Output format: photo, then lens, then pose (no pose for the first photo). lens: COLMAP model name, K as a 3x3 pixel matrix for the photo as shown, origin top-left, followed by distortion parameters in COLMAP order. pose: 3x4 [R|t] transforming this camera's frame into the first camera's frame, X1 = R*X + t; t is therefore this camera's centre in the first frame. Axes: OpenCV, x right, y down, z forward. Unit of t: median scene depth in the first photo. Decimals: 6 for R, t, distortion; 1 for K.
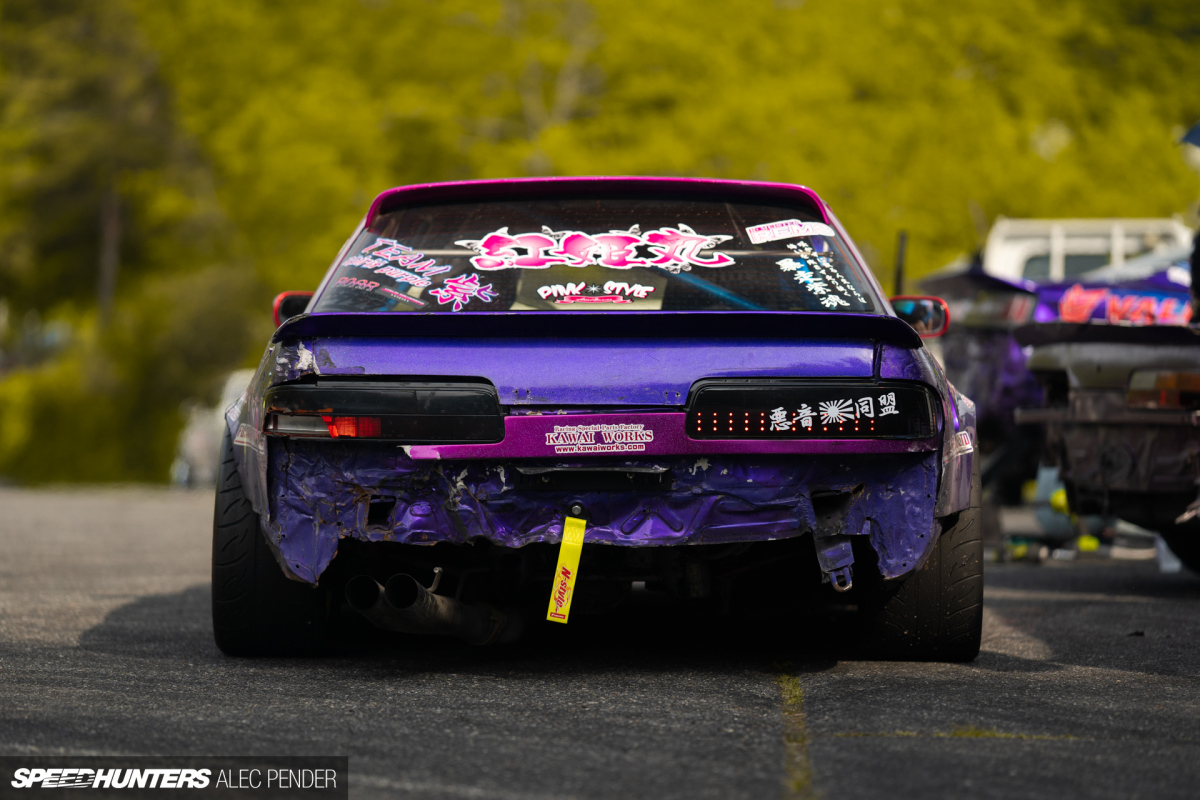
lens RADIAL K [[5448.1, 0, 598.2], [0, 5448.1, 400.7], [0, 0, 1]] dist [-1.241389, 0.000000]
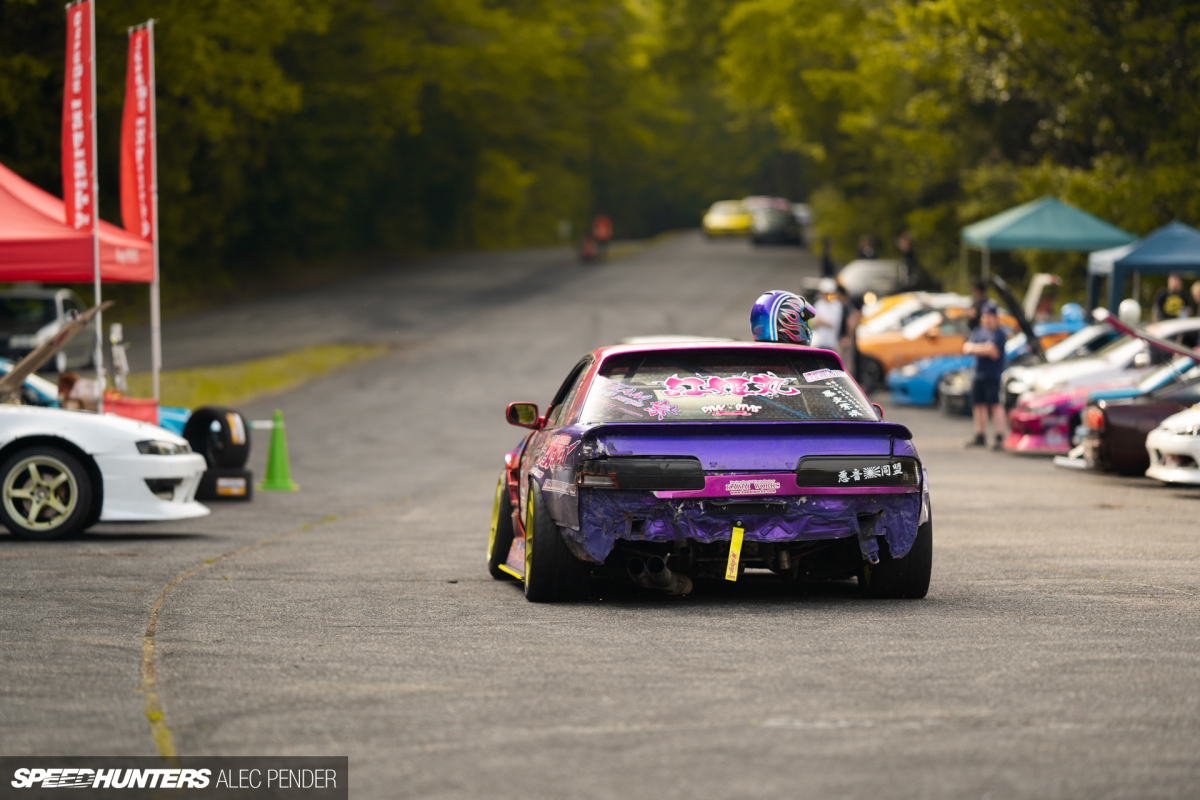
lens RADIAL K [[5448.1, 0, 601.6], [0, 5448.1, 399.2], [0, 0, 1]] dist [-1.241389, 0.000000]
pose [[0.996129, -0.003722, 0.087830, -0.224200], [0.003984, 0.999988, -0.002813, -0.019238], [-0.087818, 0.003152, 0.996132, -0.940764]]
